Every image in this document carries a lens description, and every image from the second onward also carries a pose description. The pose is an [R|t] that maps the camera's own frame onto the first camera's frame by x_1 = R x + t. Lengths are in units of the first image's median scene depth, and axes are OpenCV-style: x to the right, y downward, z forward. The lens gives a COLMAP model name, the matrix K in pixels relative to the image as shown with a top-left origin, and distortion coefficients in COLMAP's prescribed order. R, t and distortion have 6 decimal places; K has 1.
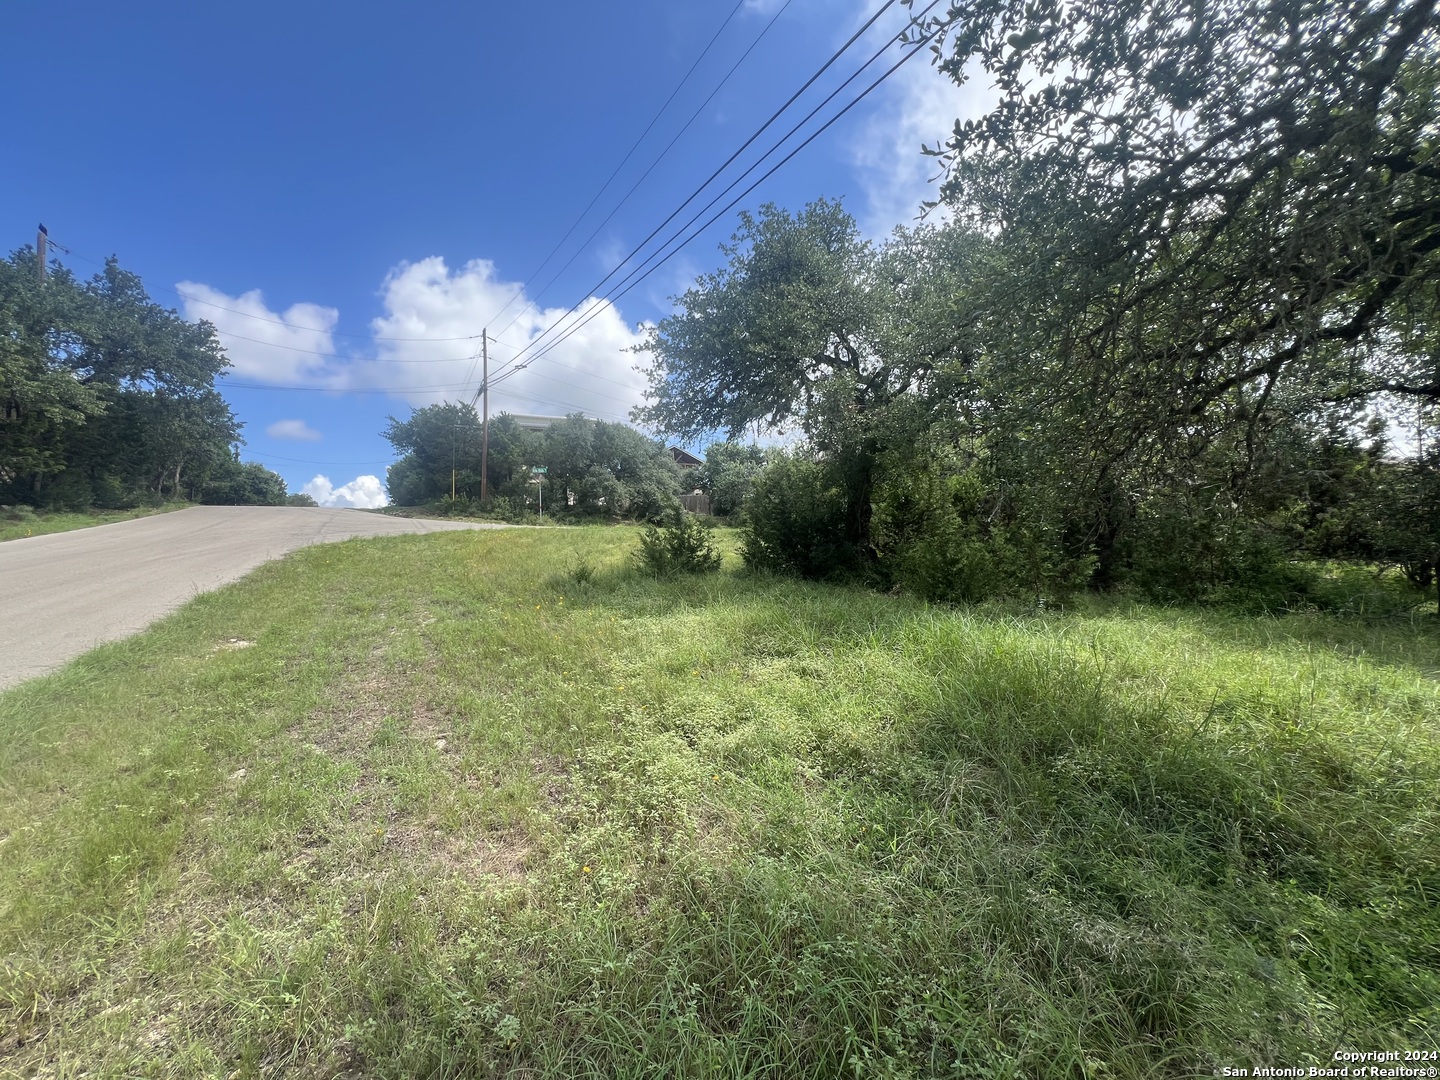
lens RADIAL K [[578.0, 0, 716.8], [0, 578.0, 536.0], [0, 0, 1]] dist [-0.000820, 0.001008]
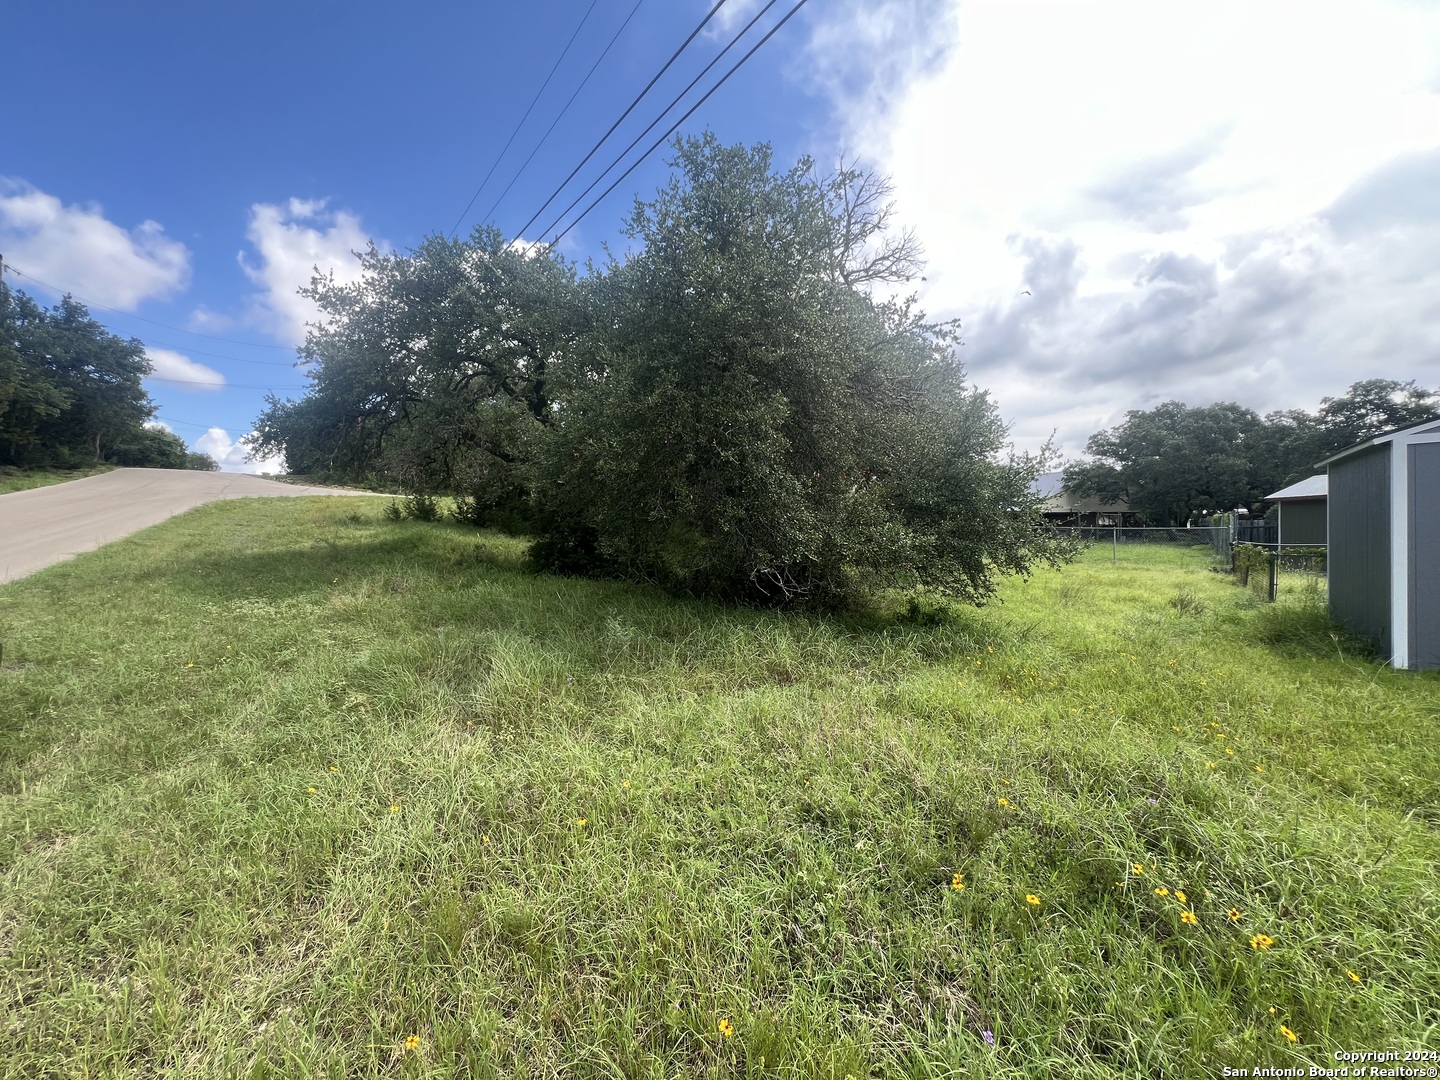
lens RADIAL K [[578.0, 0, 716.8], [0, 578.0, 536.0], [0, 0, 1]] dist [-0.000820, 0.001008]
pose [[0.993153, 0.038082, 0.110441, 0.423178], [-0.042063, 0.998538, 0.033936, 0.001618], [-0.108987, -0.038349, 0.993303, -0.629232]]
